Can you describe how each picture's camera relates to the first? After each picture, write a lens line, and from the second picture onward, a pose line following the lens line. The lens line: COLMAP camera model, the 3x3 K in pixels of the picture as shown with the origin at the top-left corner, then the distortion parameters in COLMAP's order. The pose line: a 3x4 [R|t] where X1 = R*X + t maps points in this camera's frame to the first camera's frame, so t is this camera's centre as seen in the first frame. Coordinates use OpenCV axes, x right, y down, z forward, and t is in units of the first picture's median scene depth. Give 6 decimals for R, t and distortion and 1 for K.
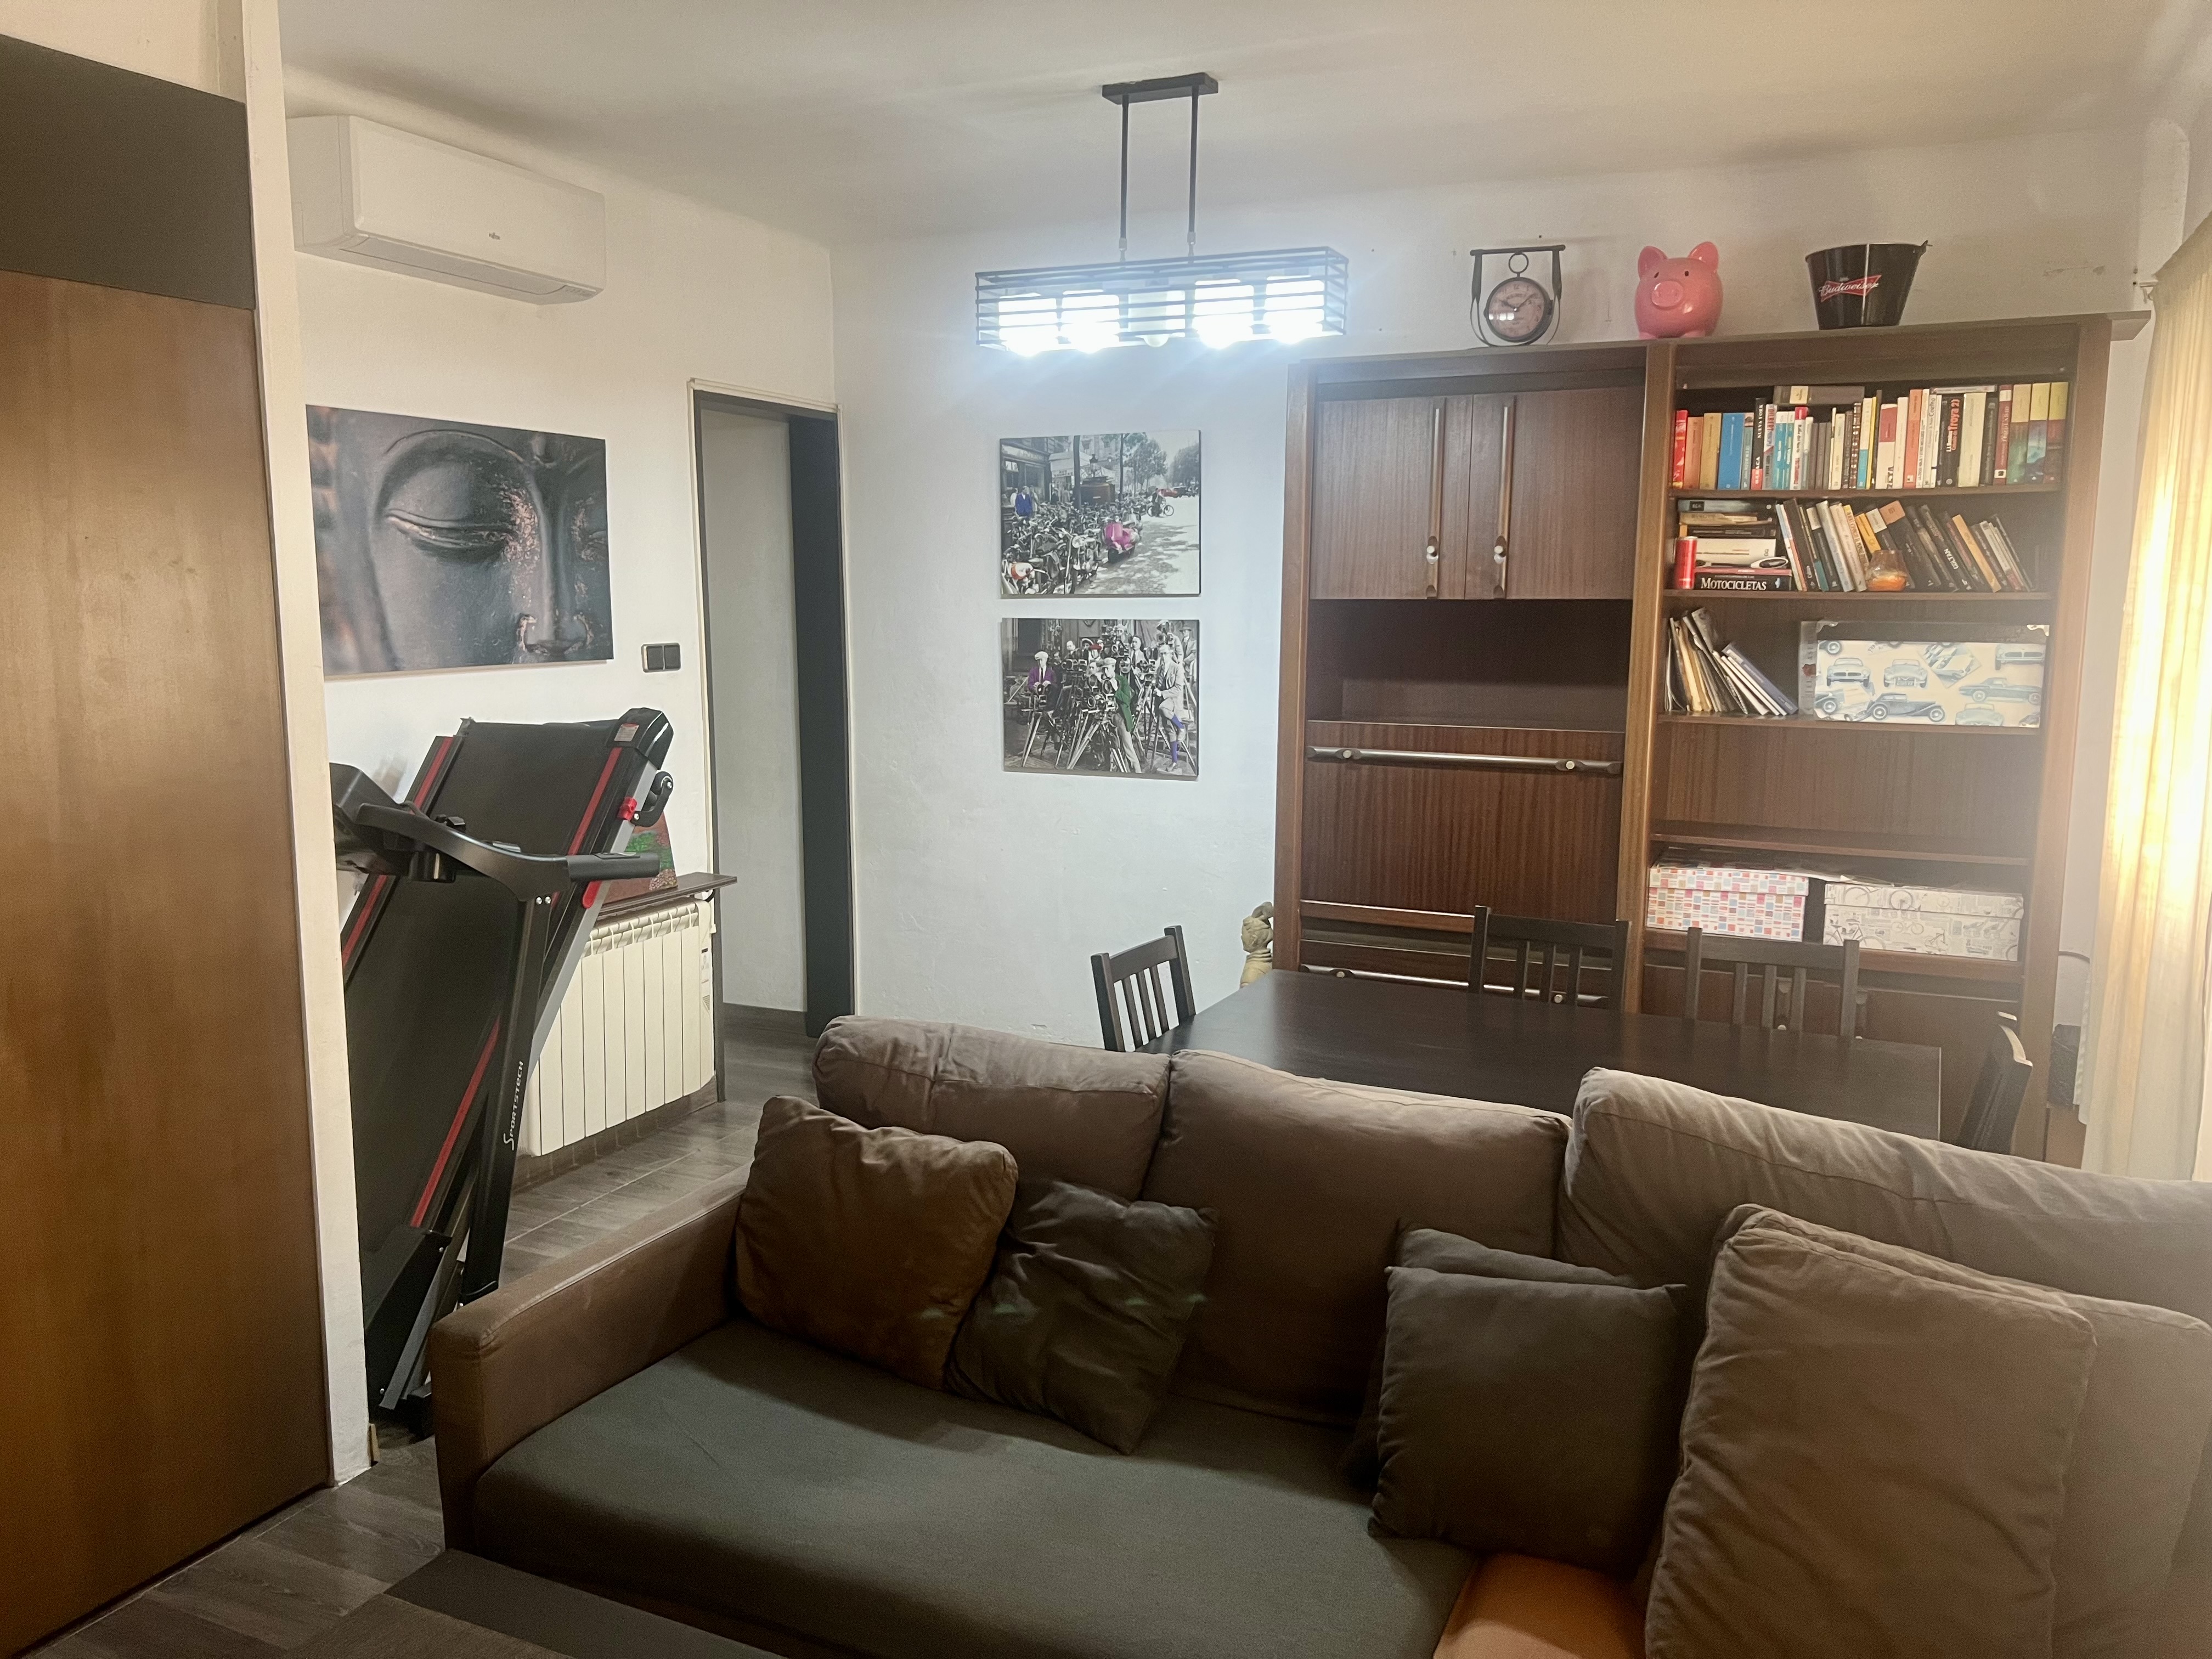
lens RADIAL K [[1641.4, 0, 1108.0], [0, 1641.4, 841.5], [0, 0, 1]] dist [0.056785, -0.060028]
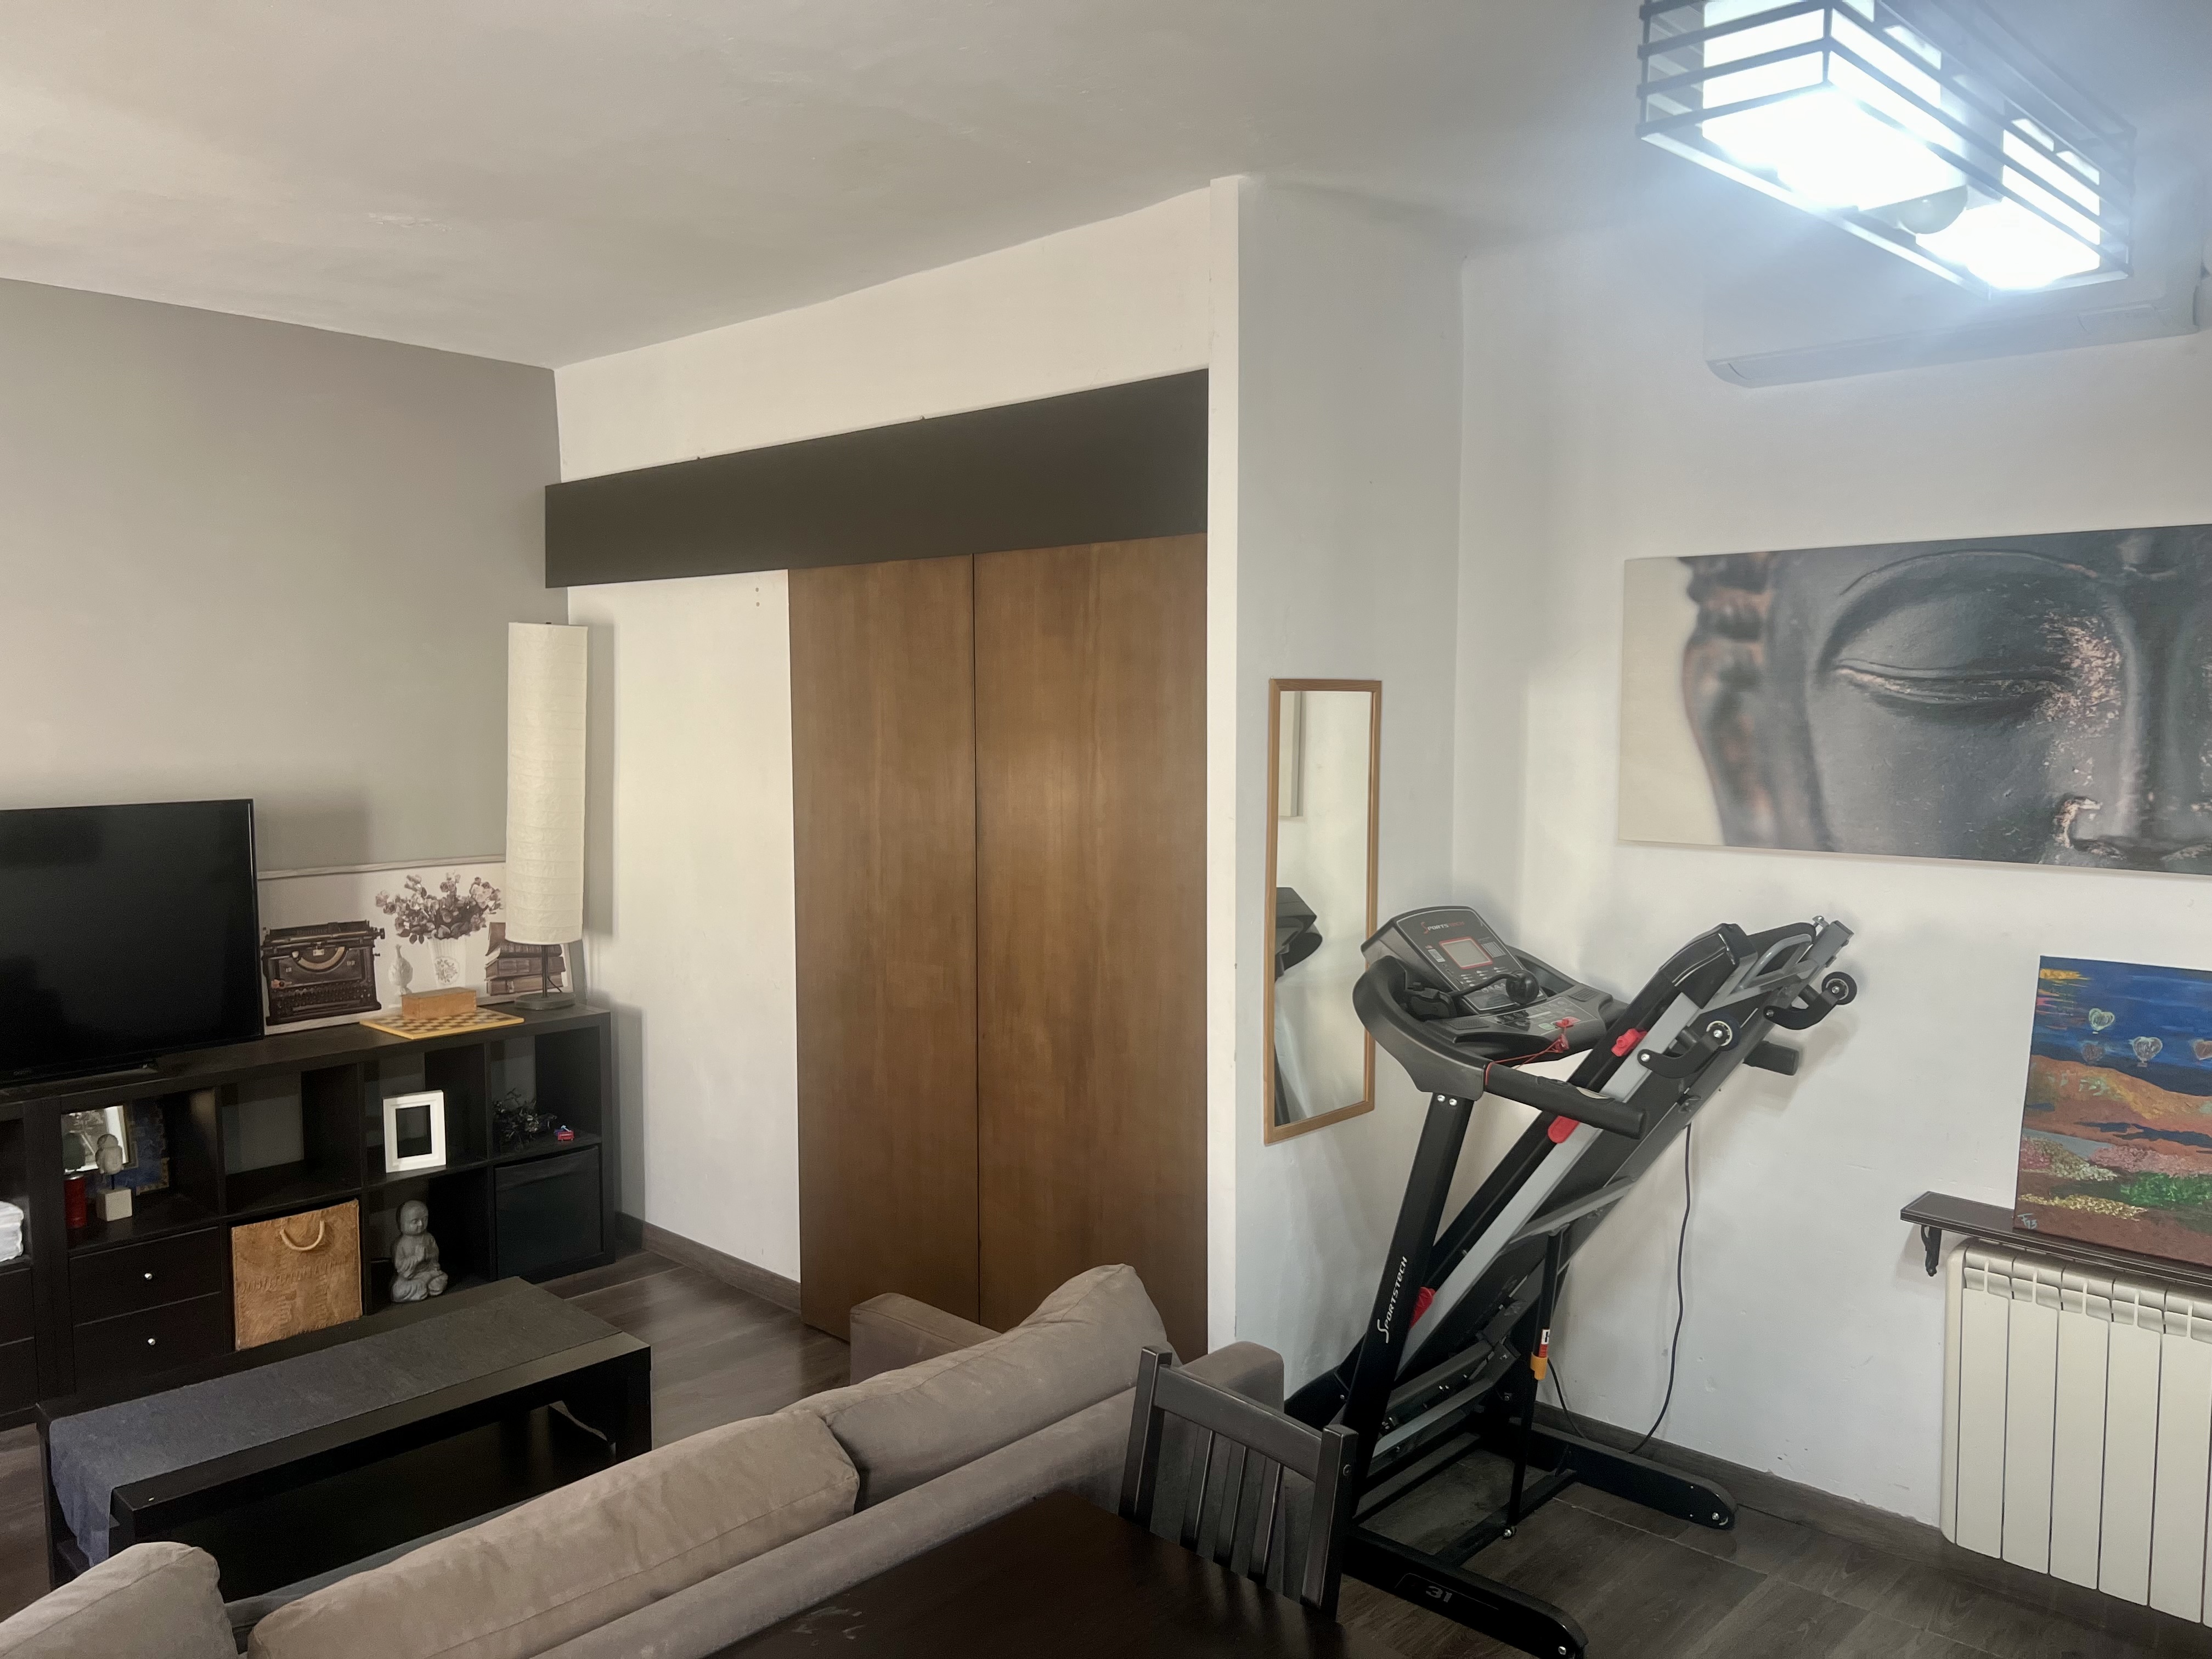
lens RADIAL K [[1641.4, 0, 1096.2], [0, 1641.4, 867.3], [0, 0, 1]] dist [0.056785, -0.060028]
pose [[-0.320254, 0.102366, -0.941785, 0.462220], [-0.144515, 0.977230, 0.155362, -0.166342], [0.936244, 0.185857, -0.298169, 0.877827]]
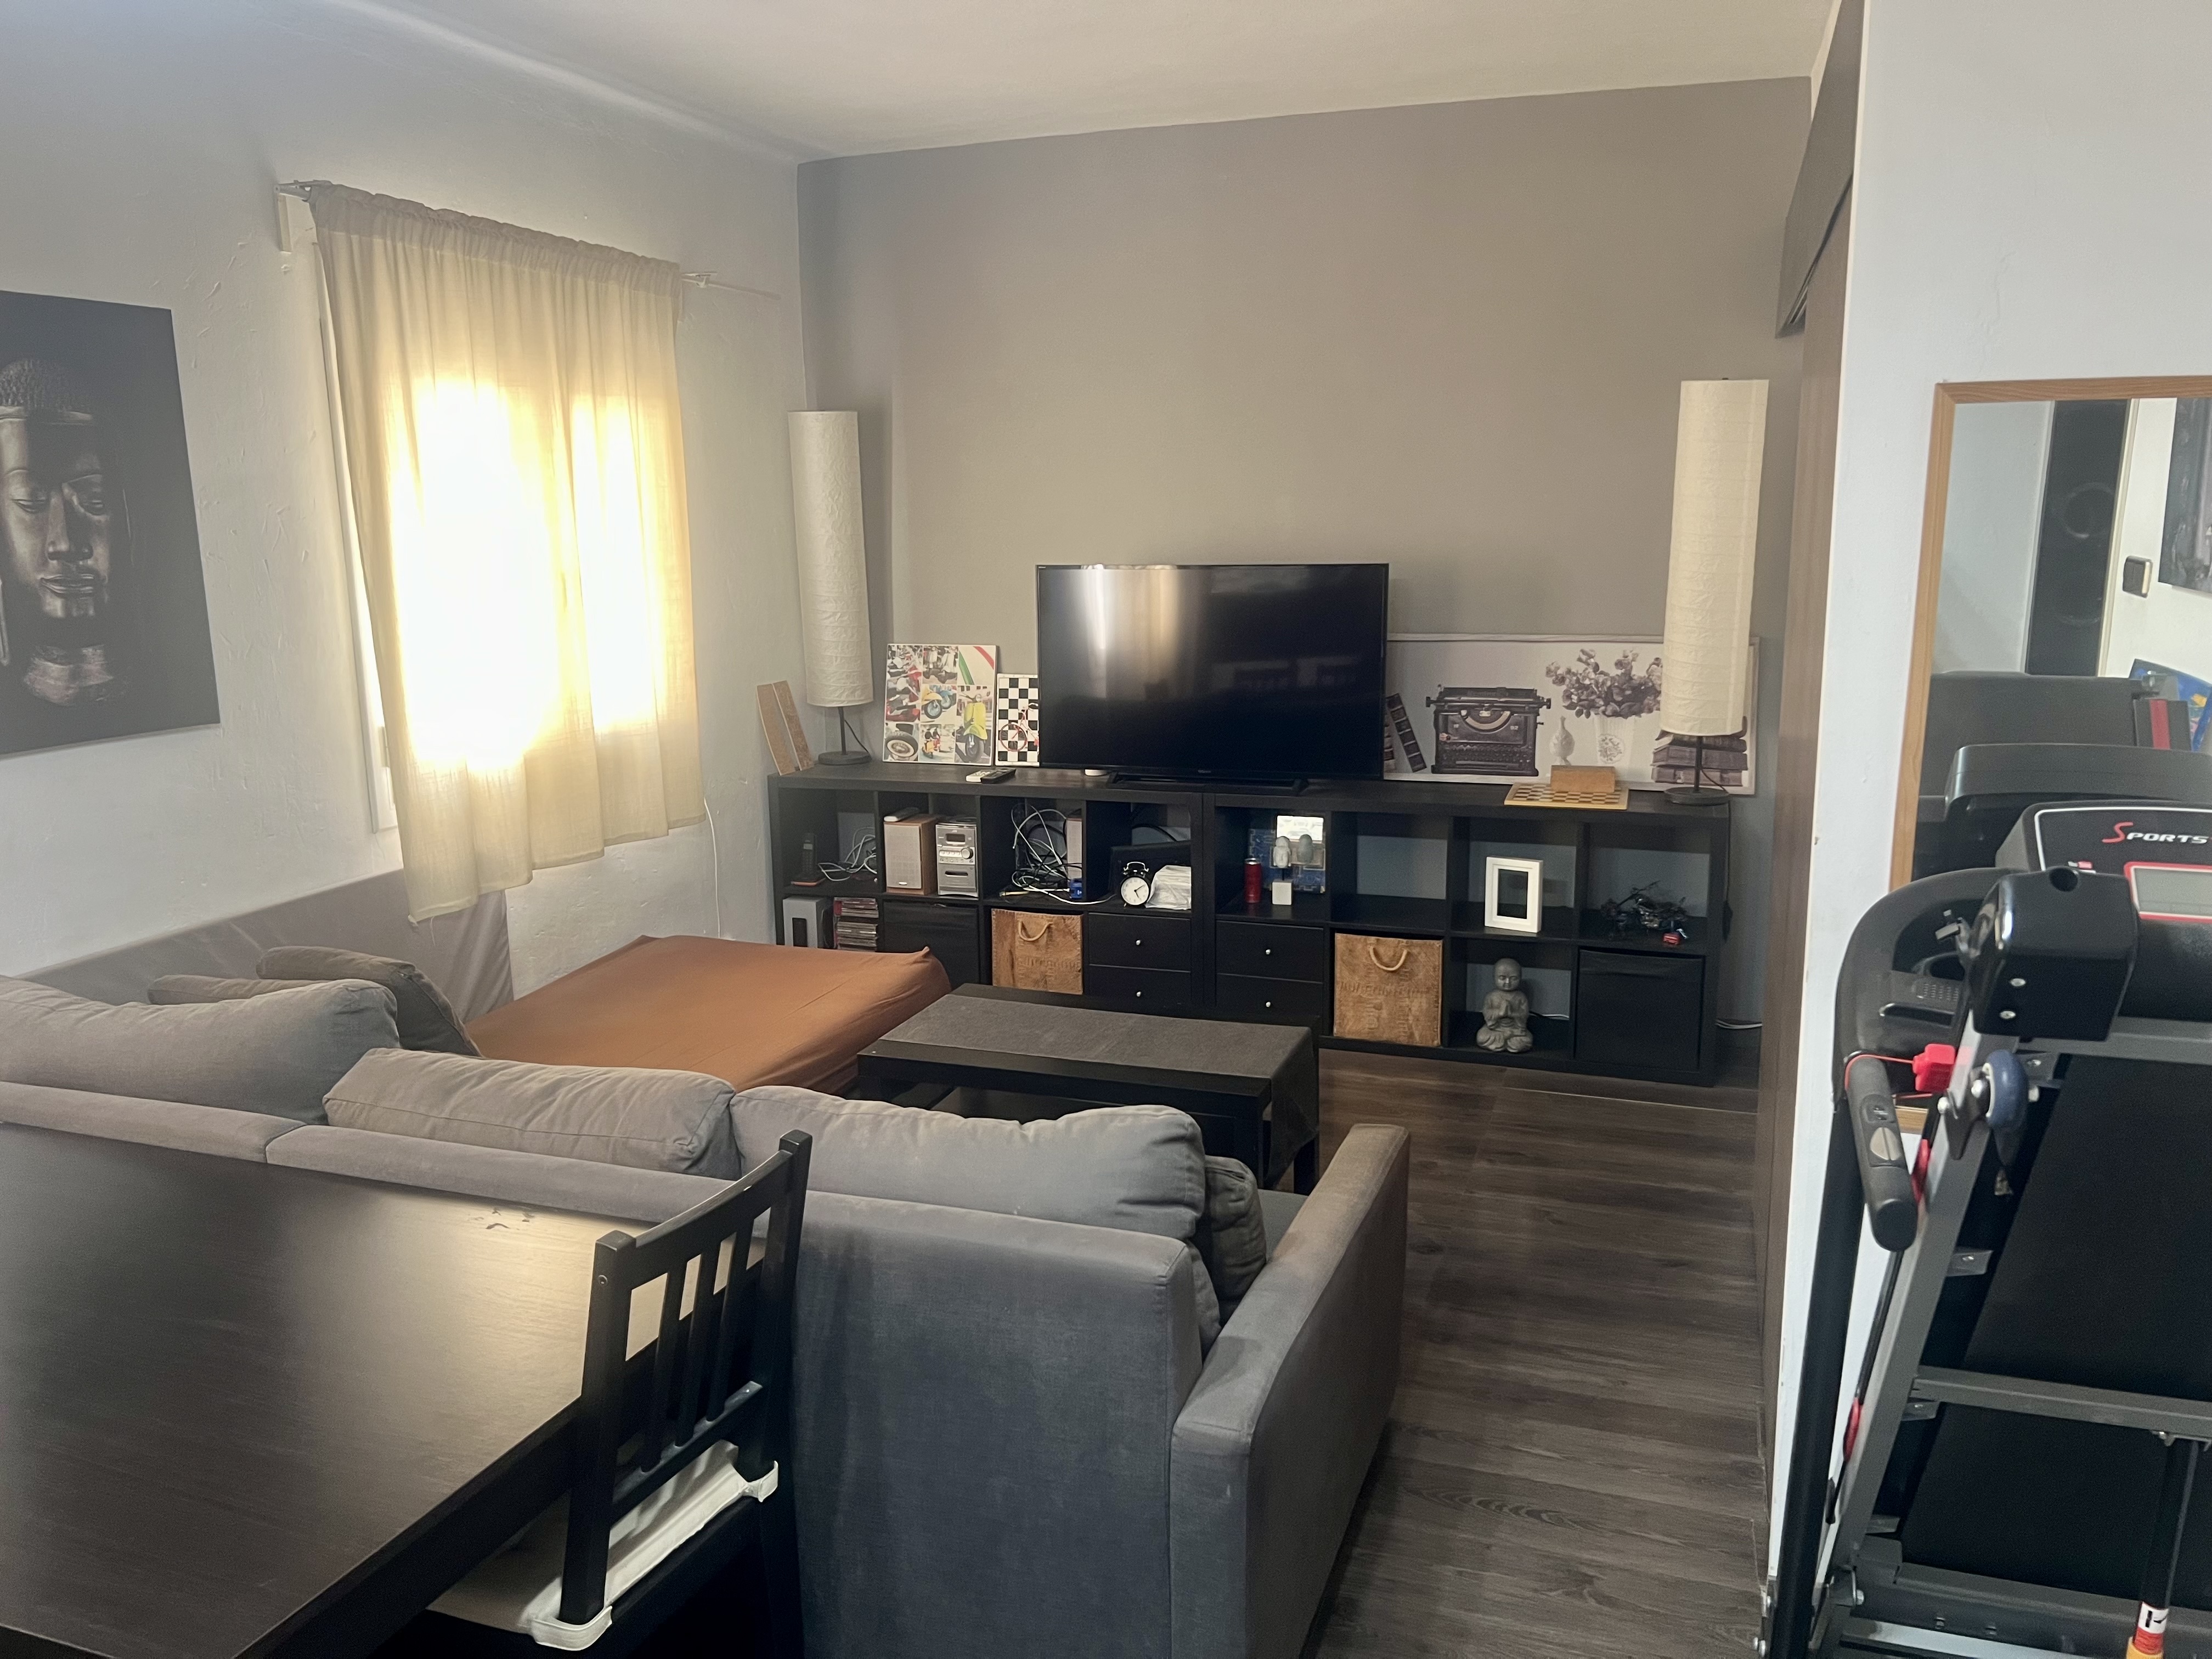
lens RADIAL K [[1641.4, 0, 1111.5], [0, 1641.4, 841.7], [0, 0, 1]] dist [0.056785, -0.060028]
pose [[-0.995218, 0.038041, -0.089964, -0.052023], [0.004496, 0.937908, 0.346855, -0.189093], [0.097572, 0.344792, -0.933594, 1.192204]]
